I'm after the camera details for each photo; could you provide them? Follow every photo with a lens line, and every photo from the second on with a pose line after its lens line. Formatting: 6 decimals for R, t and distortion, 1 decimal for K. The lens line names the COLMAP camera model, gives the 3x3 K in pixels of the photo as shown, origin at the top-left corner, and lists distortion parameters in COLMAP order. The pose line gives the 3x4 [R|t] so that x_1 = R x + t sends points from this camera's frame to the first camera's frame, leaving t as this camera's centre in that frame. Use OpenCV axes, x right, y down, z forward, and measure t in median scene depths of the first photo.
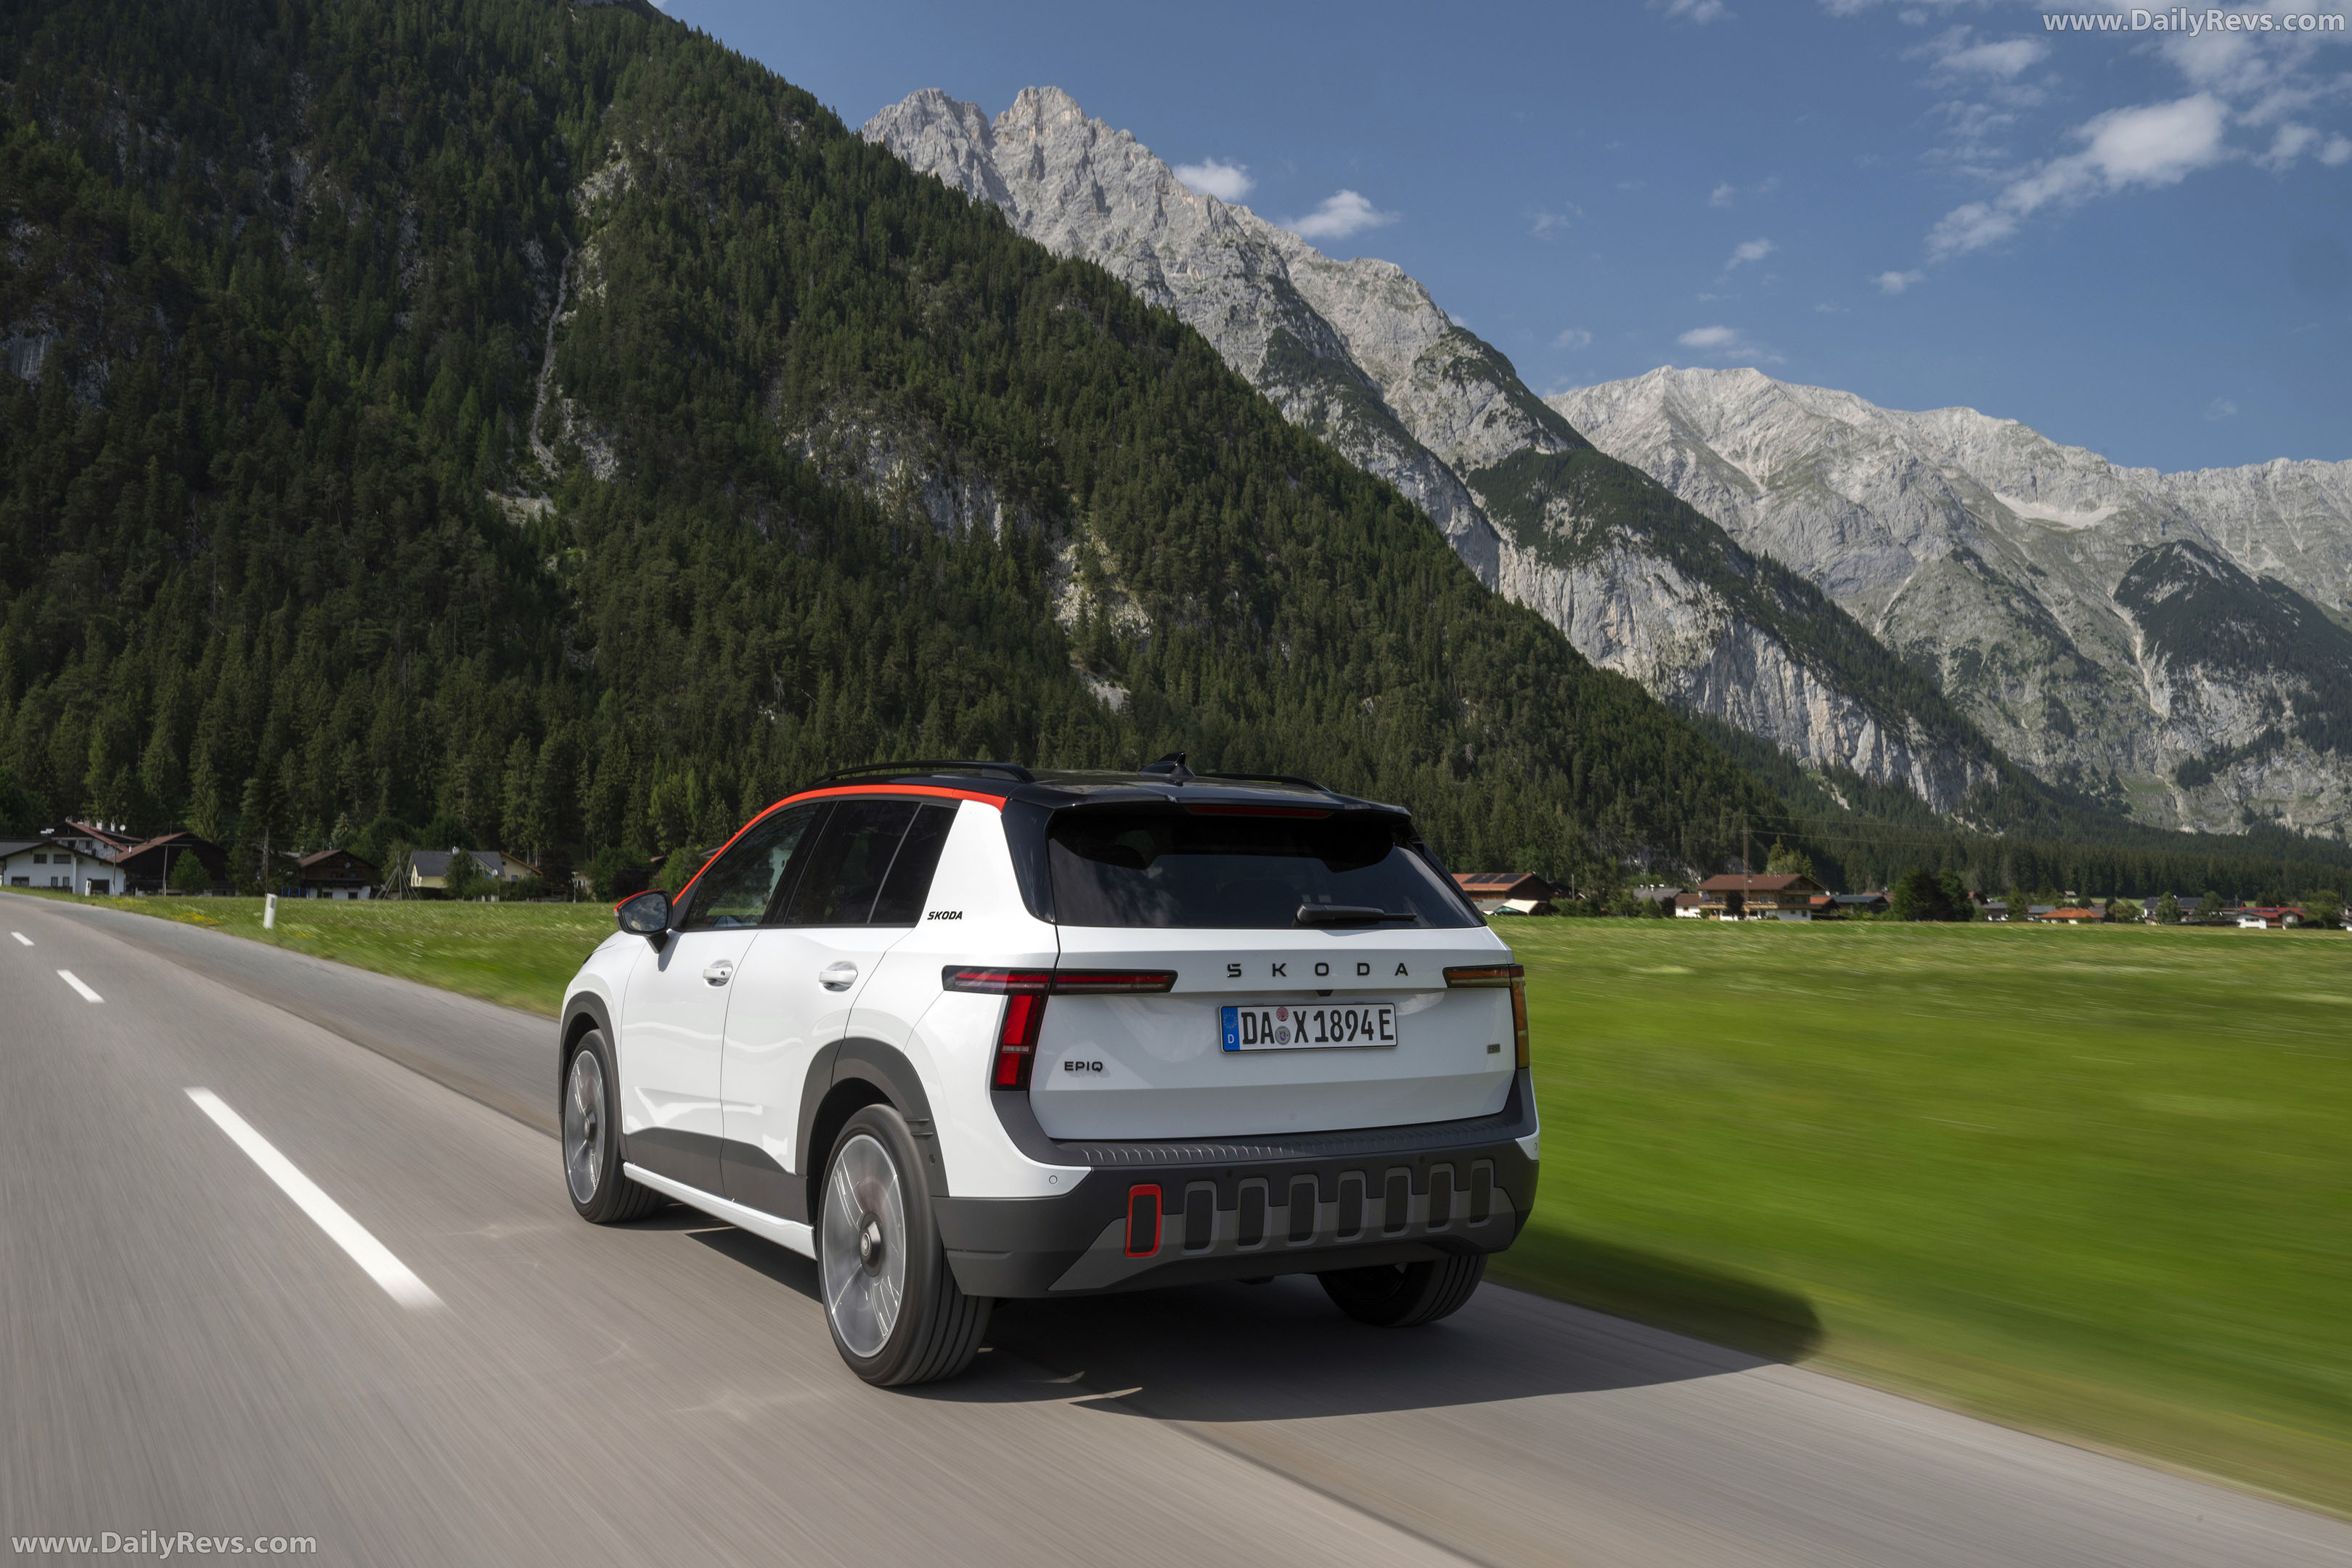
lens RADIAL K [[1998.8, 0, 1168.1], [0, 1998.8, 749.3], [0, 0, 1]] dist [-0.001702, 0.001517]
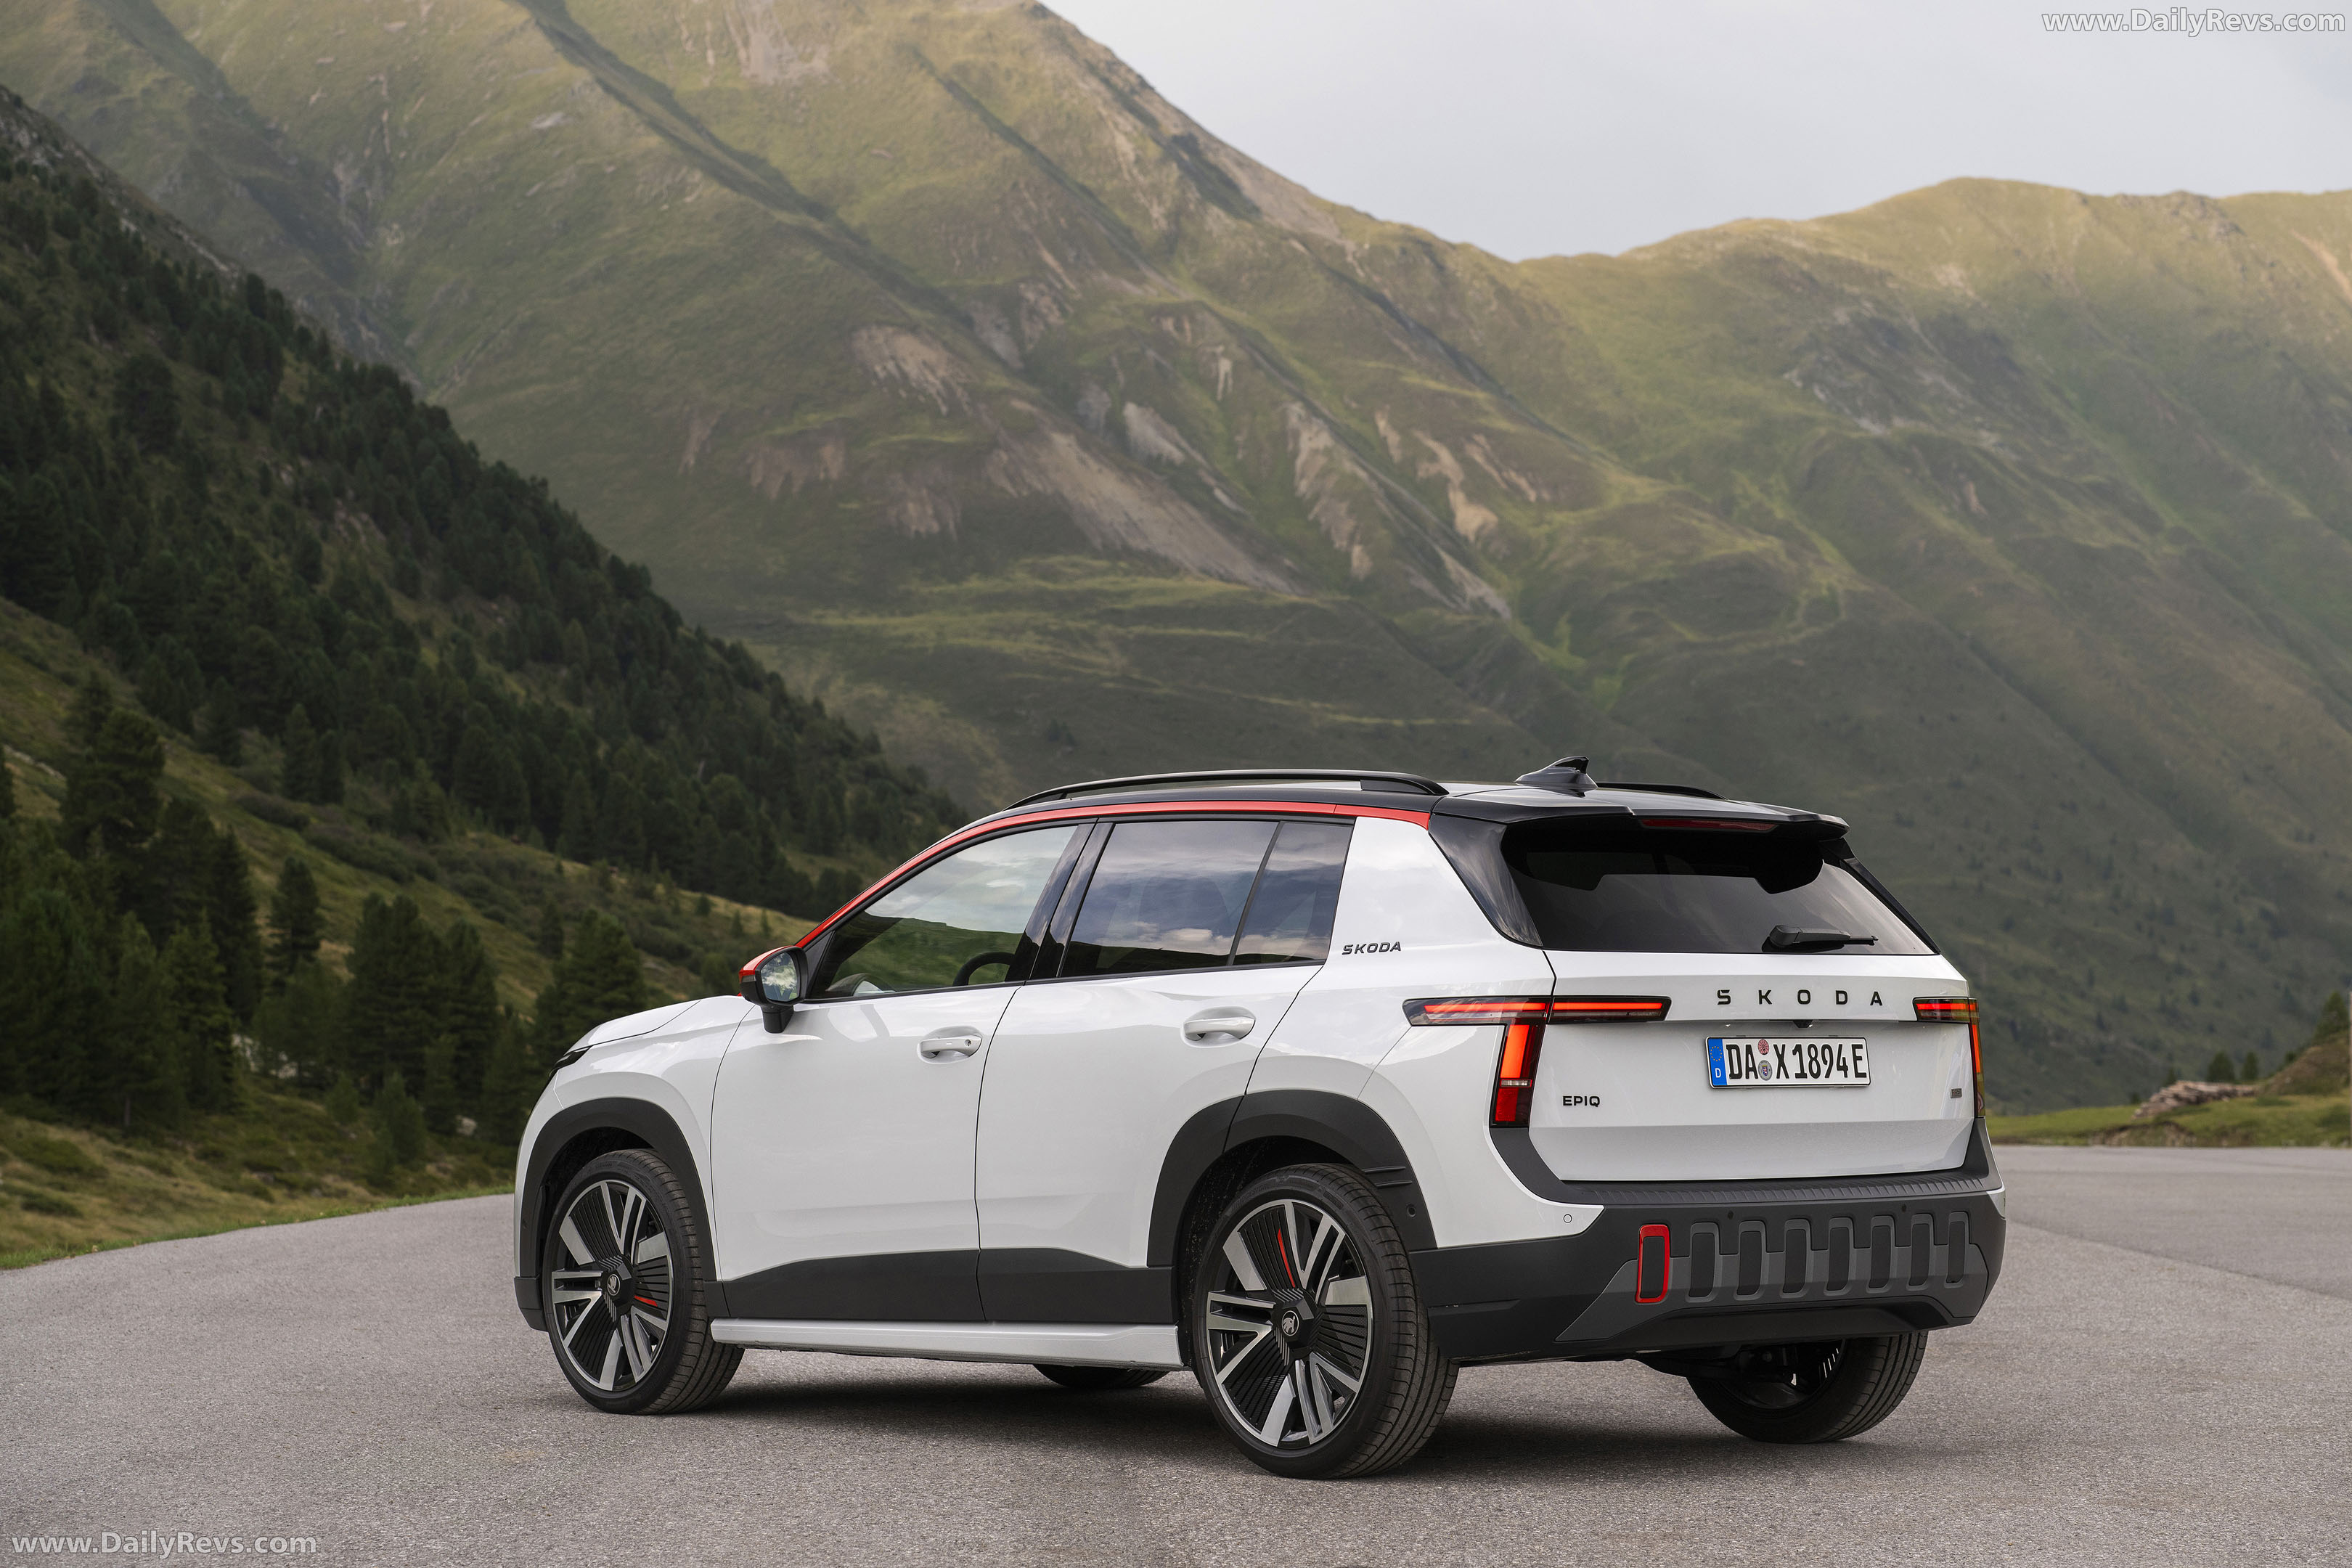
lens RADIAL K [[5207.6, 0, 1176.0], [0, 5207.6, 784.0], [0, 0, 1]] dist [-0.050458, -0.224498]
pose [[0.983602, -0.012169, 0.179943, -0.883796], [0.008970, 0.999787, 0.018577, -0.045849], [-0.180131, -0.016659, 0.983502, -1.783346]]
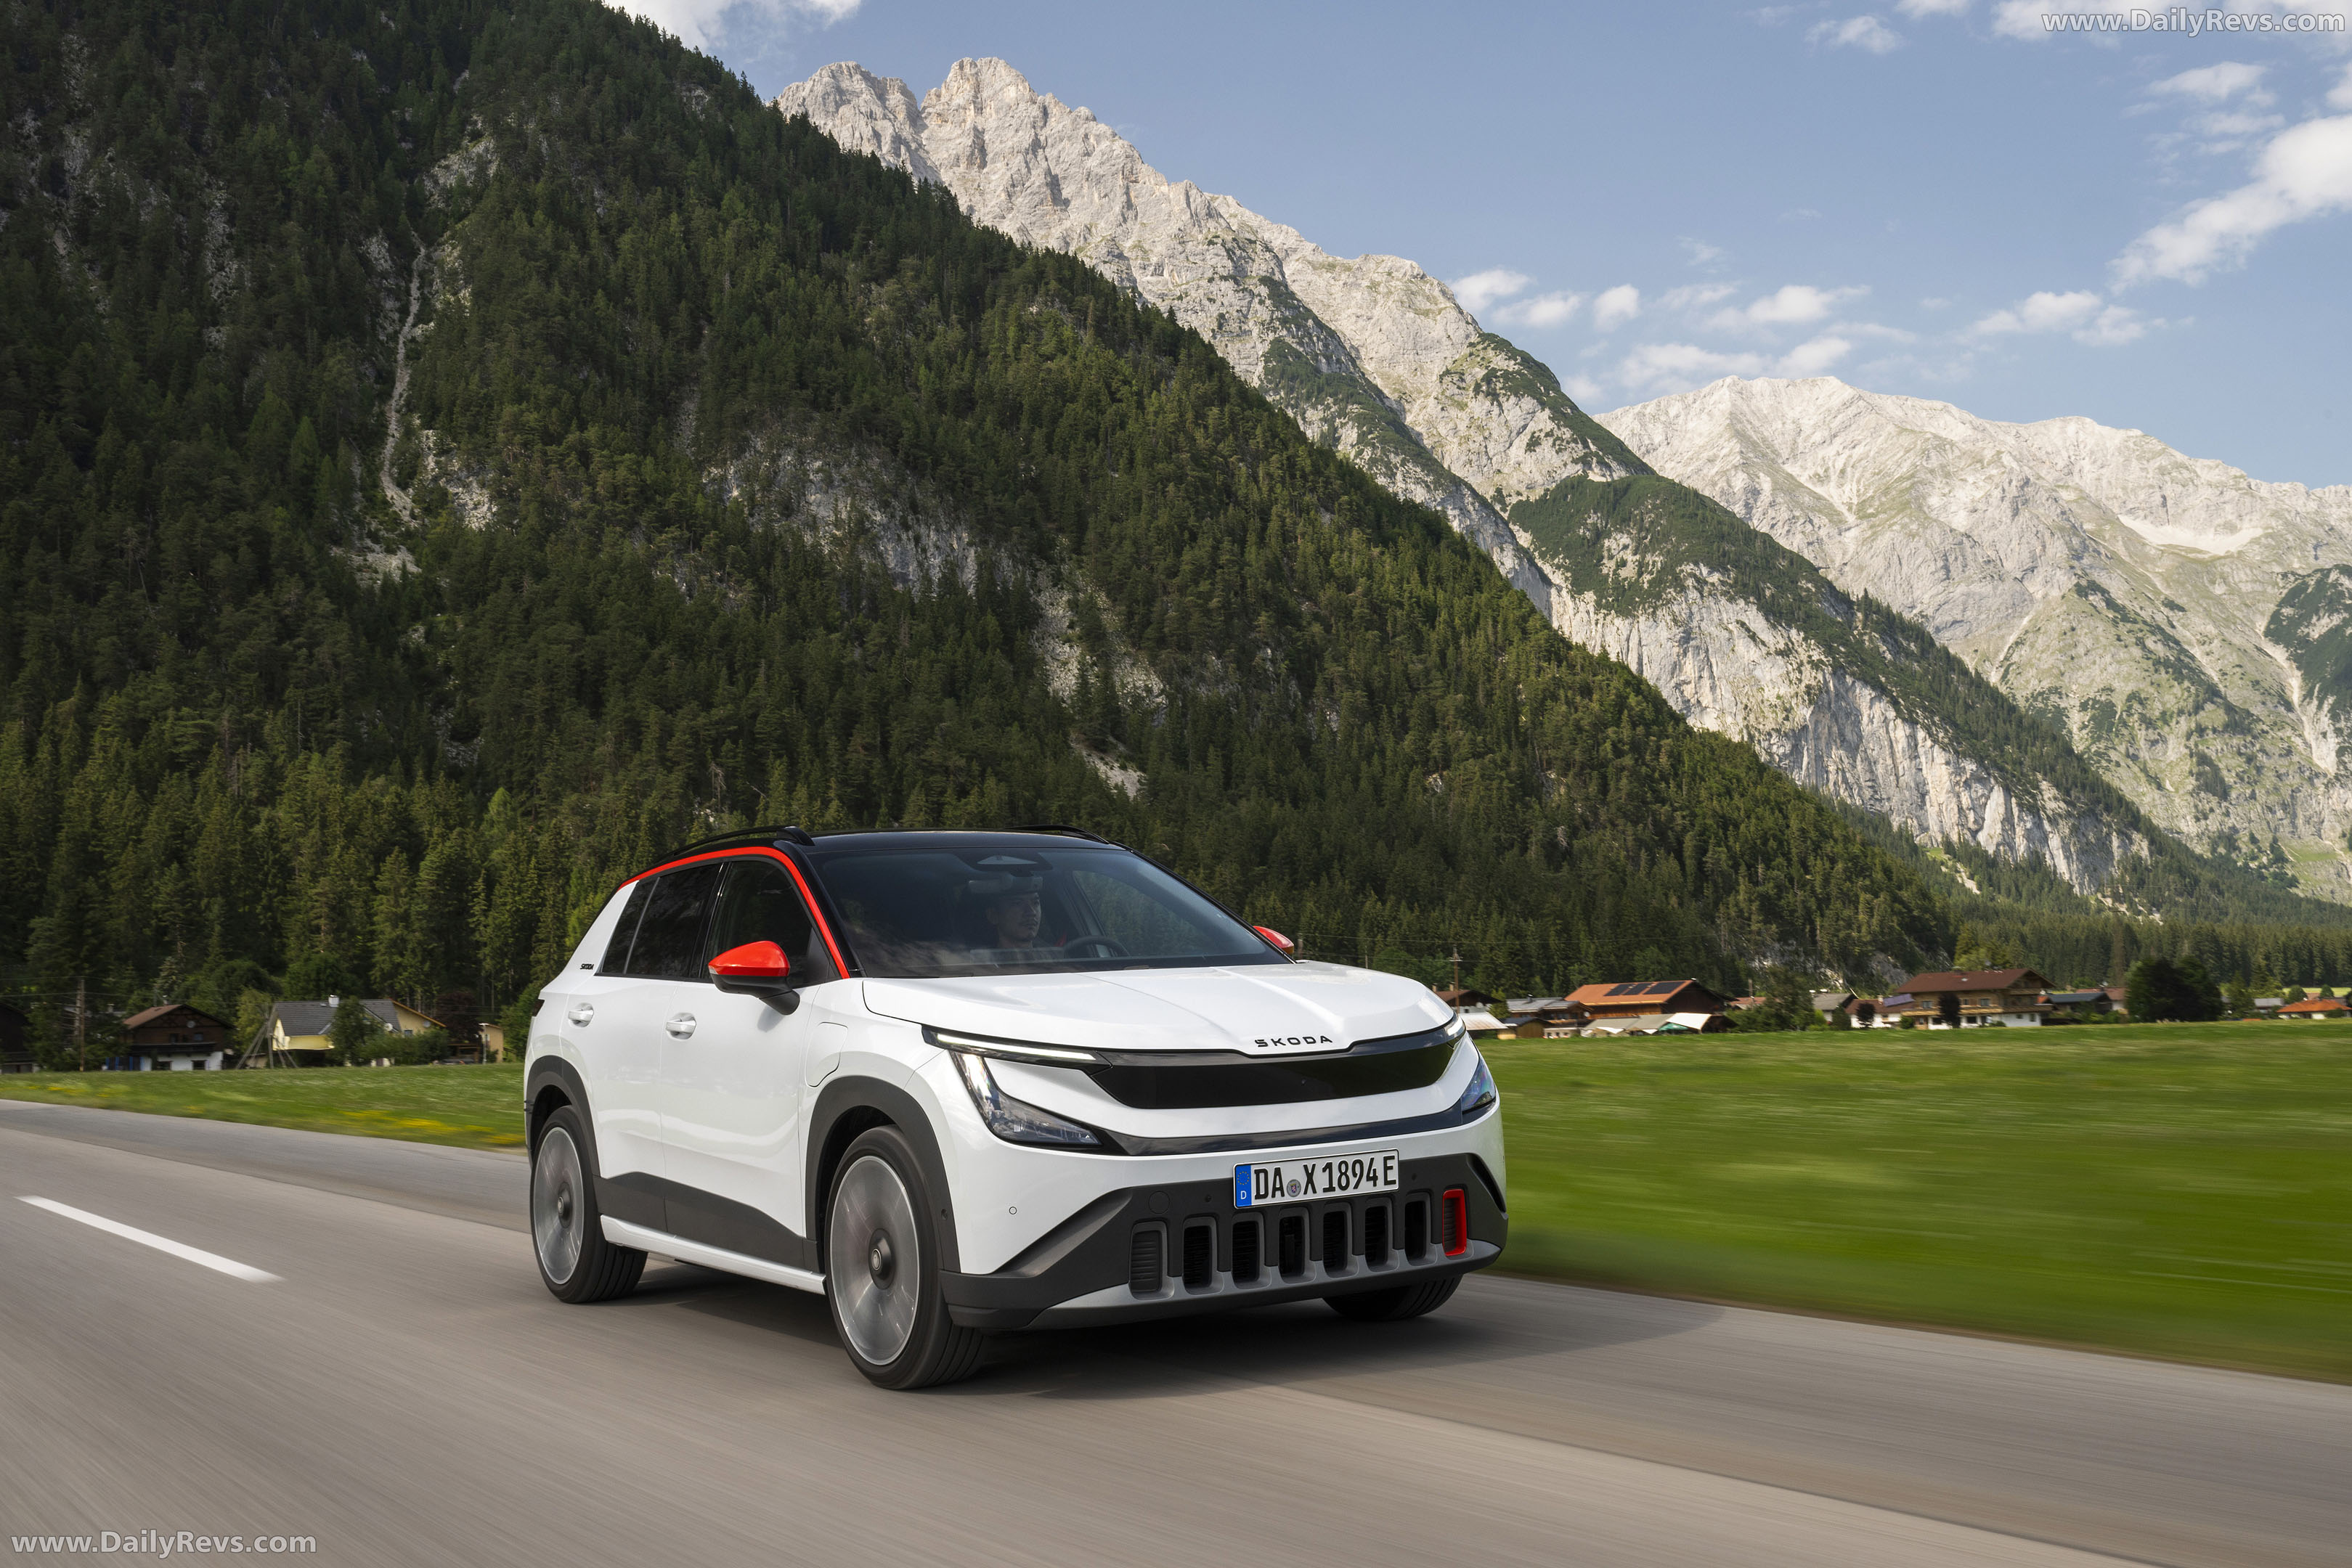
lens RADIAL K [[2255.7, 0, 1176.0], [0, 2255.7, 784.0], [0, 0, 1]] dist [-0.002536, 0.003561]
pose [[0.997719, -0.031432, 0.059746, -0.049465], [0.033510, 0.998857, -0.034094, 0.005094], [-0.058606, 0.036018, 0.997631, 0.073372]]
